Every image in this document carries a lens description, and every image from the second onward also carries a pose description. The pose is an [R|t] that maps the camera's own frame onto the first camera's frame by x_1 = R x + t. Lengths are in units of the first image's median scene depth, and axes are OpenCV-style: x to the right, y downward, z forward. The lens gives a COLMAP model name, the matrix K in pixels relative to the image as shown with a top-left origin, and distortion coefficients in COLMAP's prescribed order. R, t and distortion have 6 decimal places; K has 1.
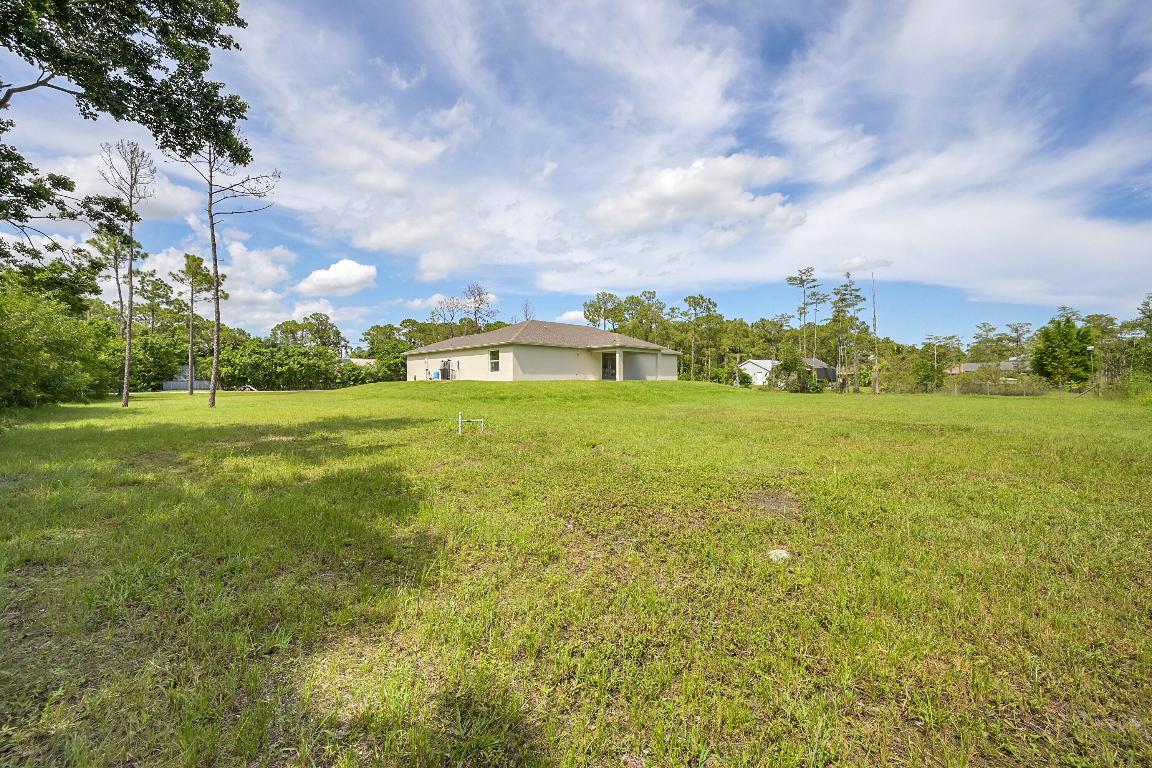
lens RADIAL K [[466.5, 0, 571.4], [0, 466.5, 382.6], [0, 0, 1]] dist [-0.000560, -0.000275]
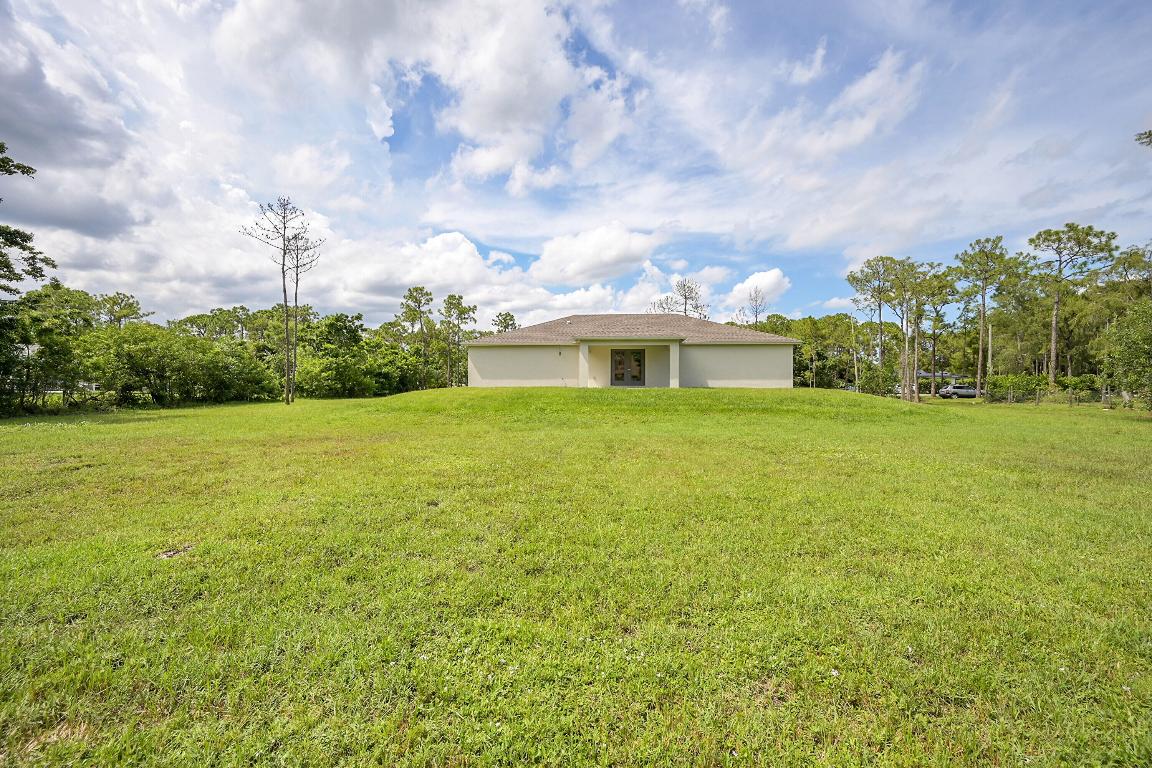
lens RADIAL K [[466.5, 0, 575.6], [0, 466.5, 387.2], [0, 0, 1]] dist [-0.000560, -0.000275]
pose [[0.673853, 0.000986, -0.738865, 0.482791], [-0.004628, 0.999985, -0.002886, -0.002233], [0.738851, 0.005364, 0.673847, 0.393894]]
